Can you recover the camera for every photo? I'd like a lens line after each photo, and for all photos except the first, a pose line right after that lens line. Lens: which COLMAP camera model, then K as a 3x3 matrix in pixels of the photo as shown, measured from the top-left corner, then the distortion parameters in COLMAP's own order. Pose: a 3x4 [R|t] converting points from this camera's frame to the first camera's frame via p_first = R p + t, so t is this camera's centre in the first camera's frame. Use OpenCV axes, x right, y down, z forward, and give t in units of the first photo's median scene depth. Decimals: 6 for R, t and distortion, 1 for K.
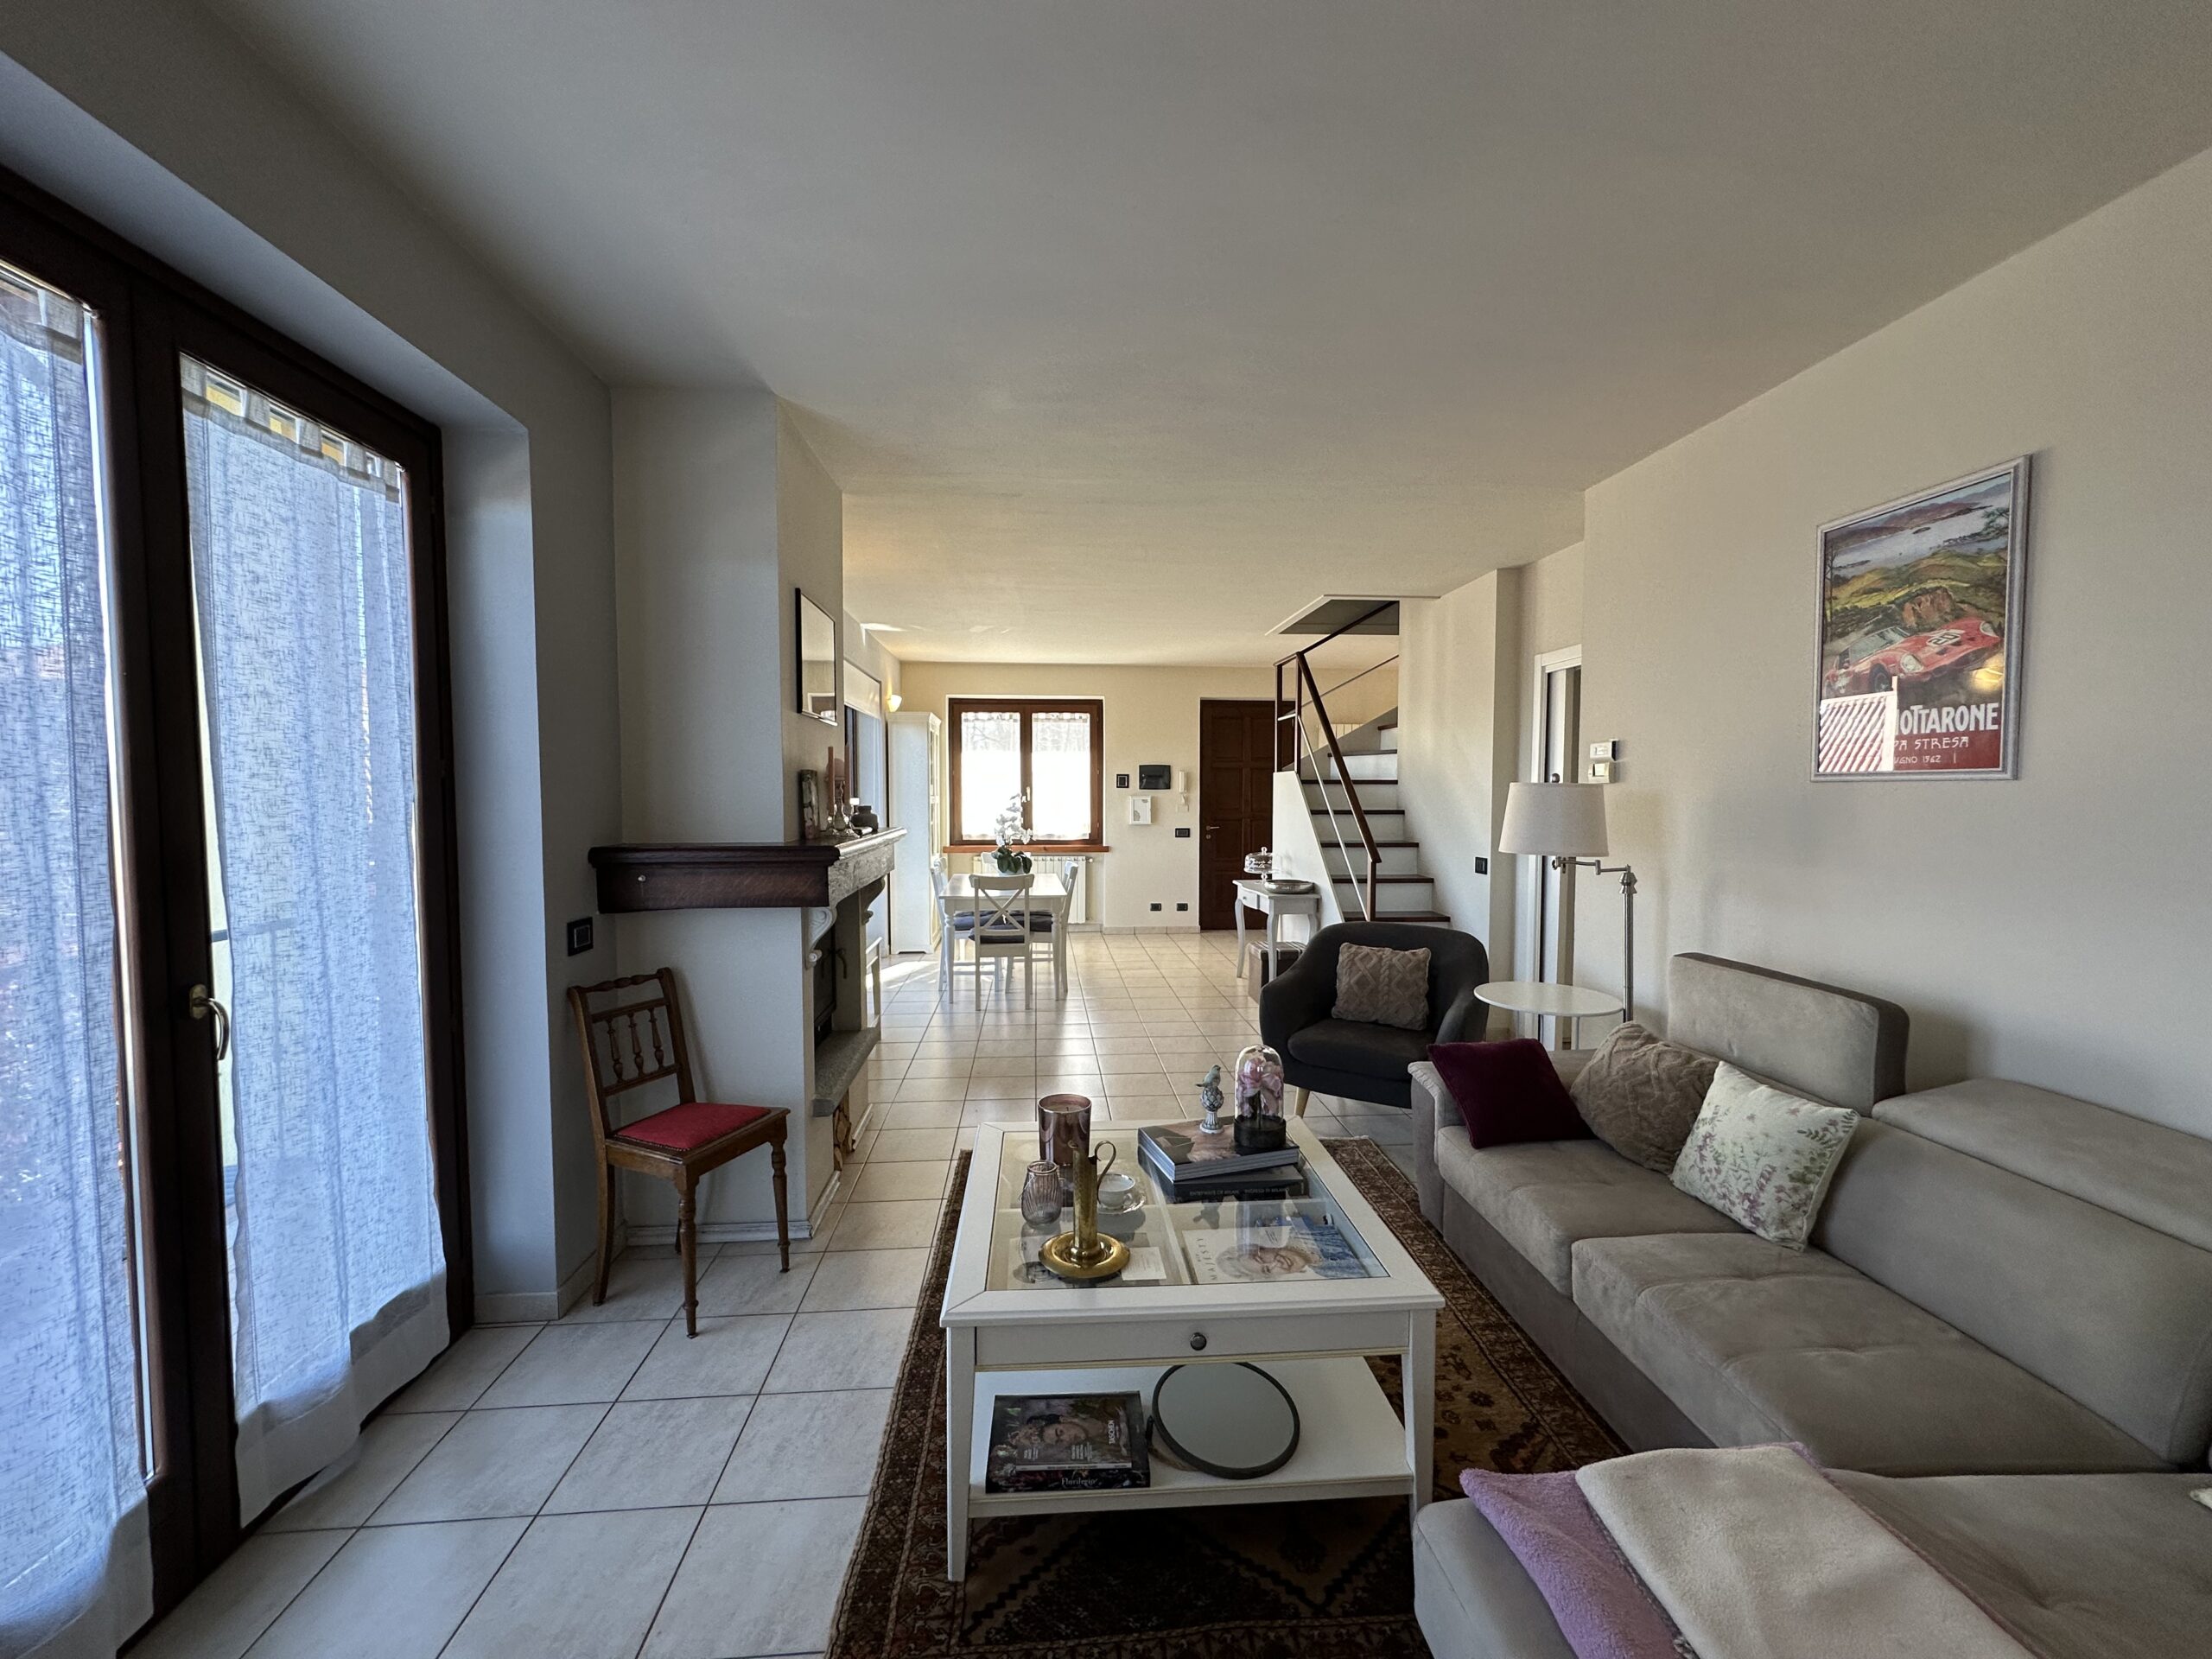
lens RADIAL K [[882.3, 0, 1105.9], [0, 882.3, 834.7], [0, 0, 1]] dist [-0.004667, 0.001257]
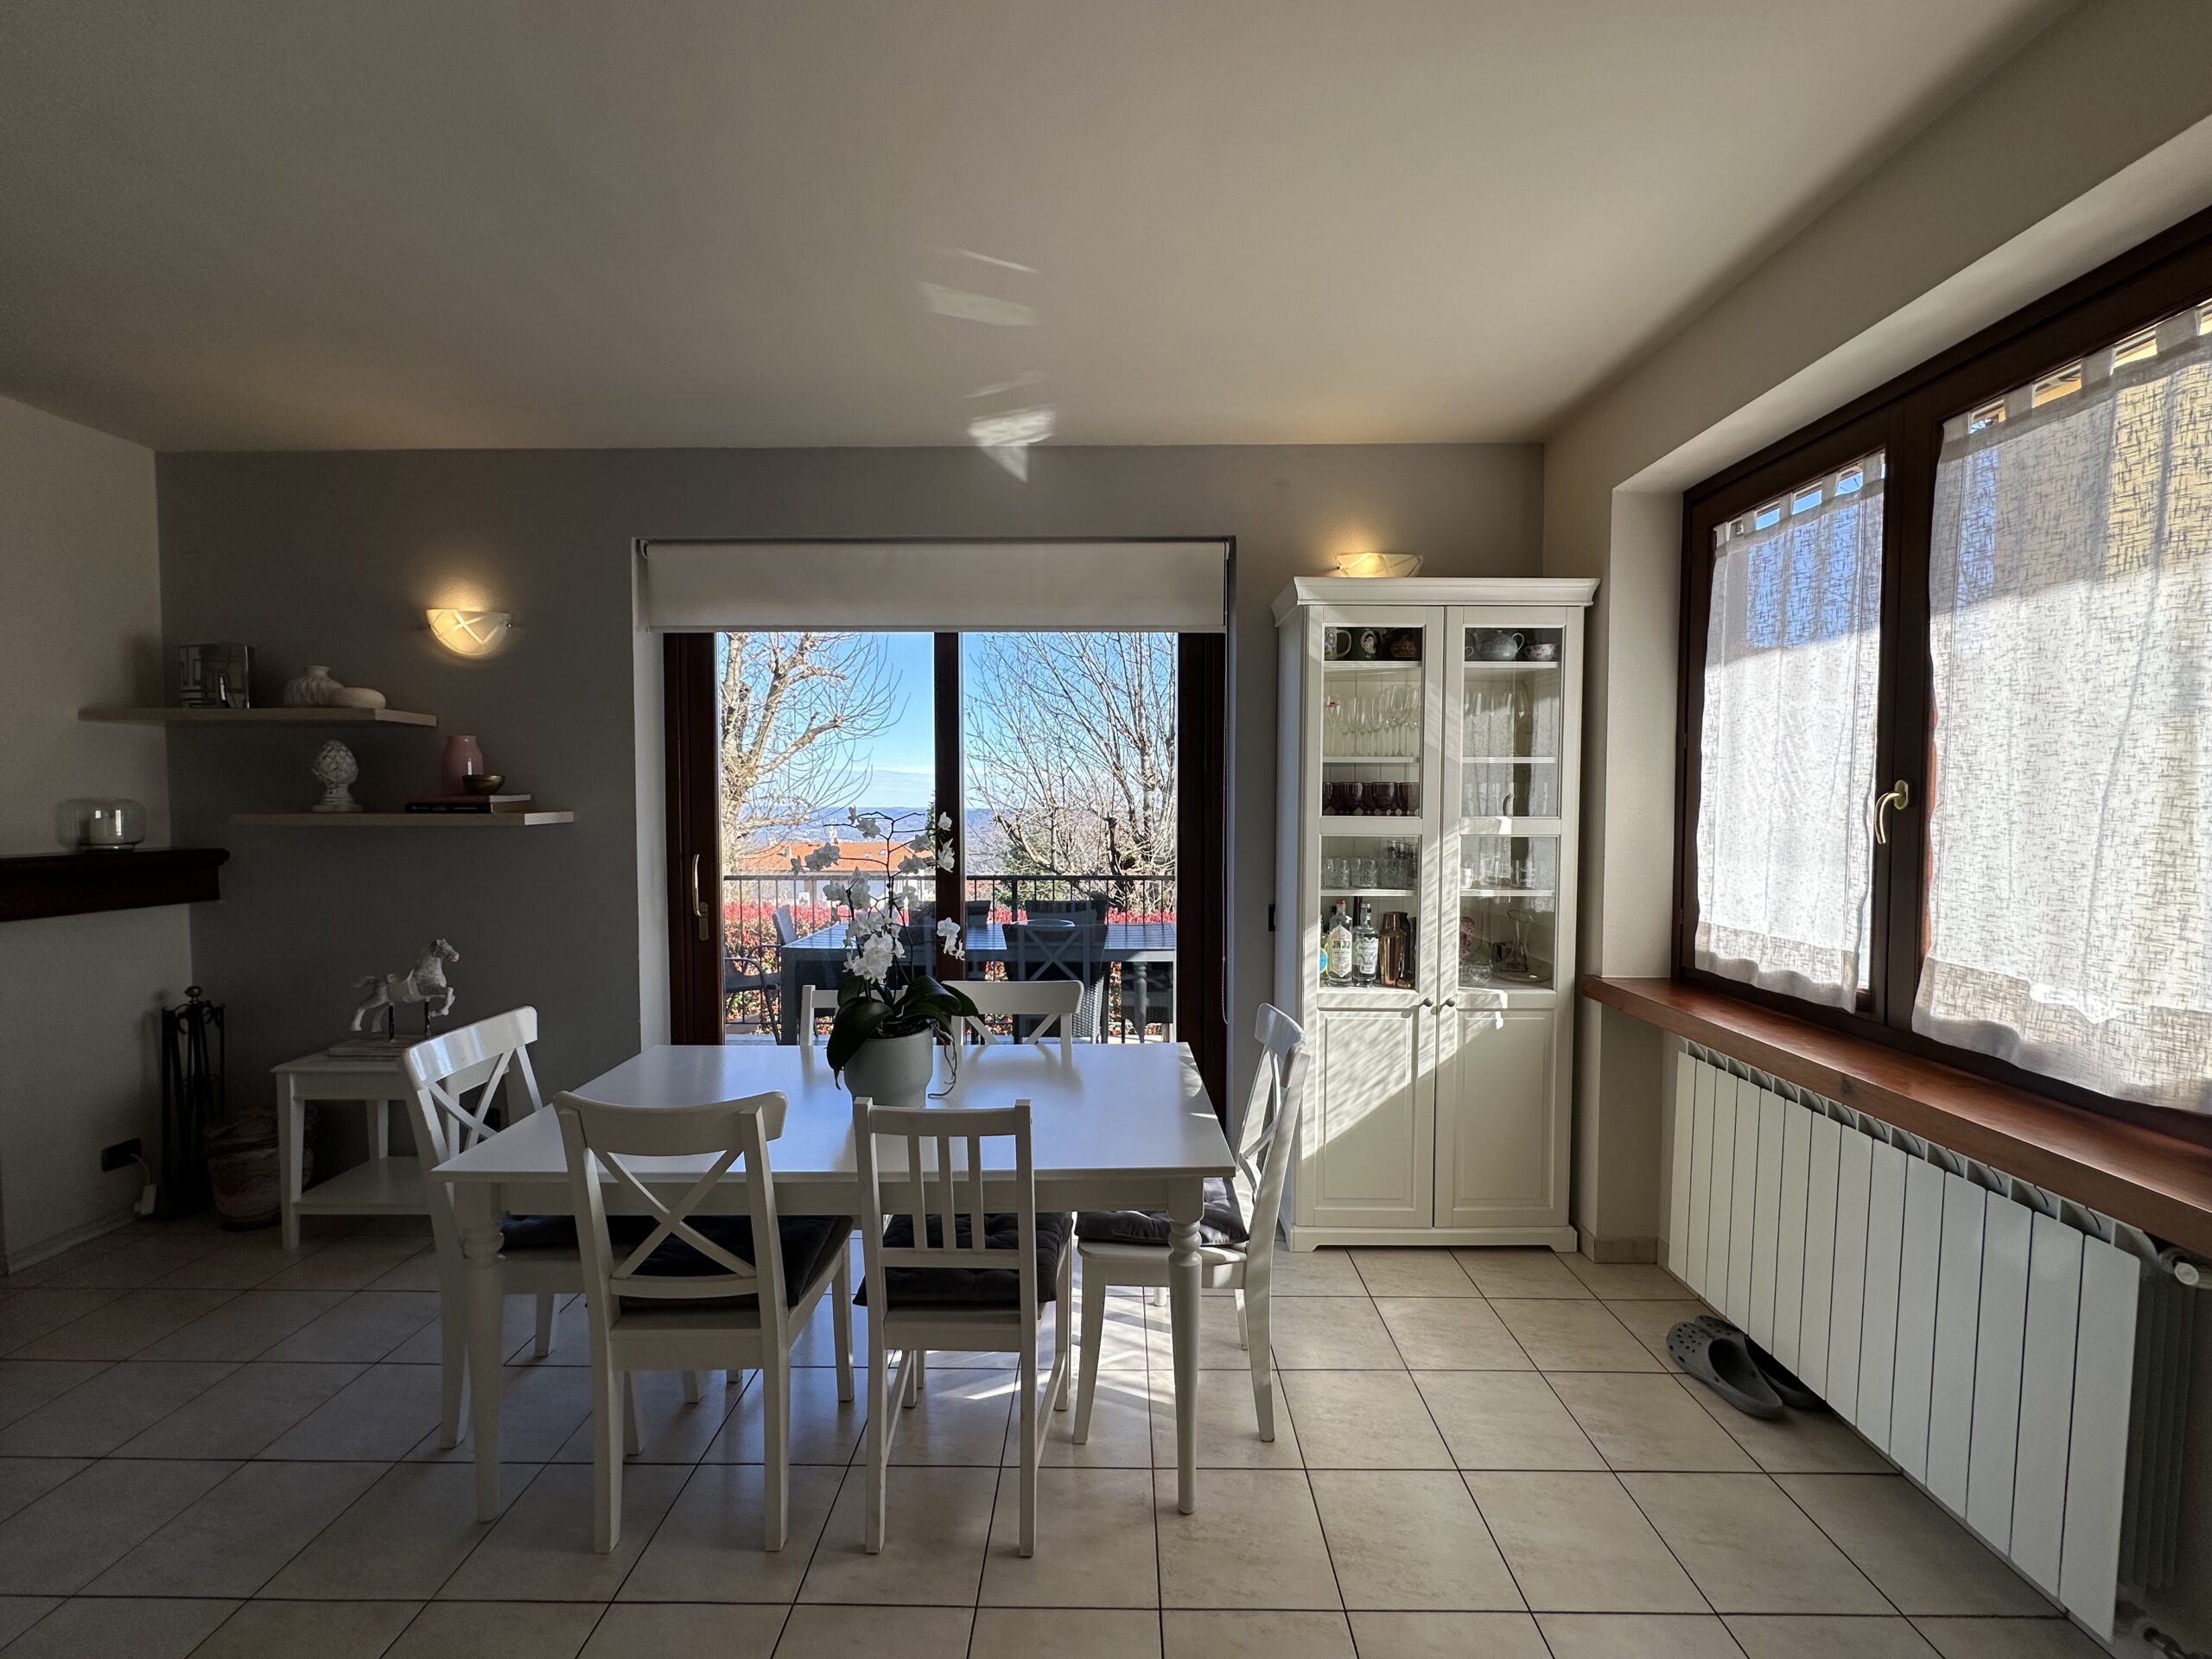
lens RADIAL K [[882.3, 0, 1109.5], [0, 882.3, 831.8], [0, 0, 1]] dist [-0.004667, 0.001257]
pose [[-0.088654, 0.037342, -0.995362, 0.322341], [-0.048999, 0.997924, 0.041803, -0.095514], [0.994857, 0.052478, -0.086640, 1.891418]]
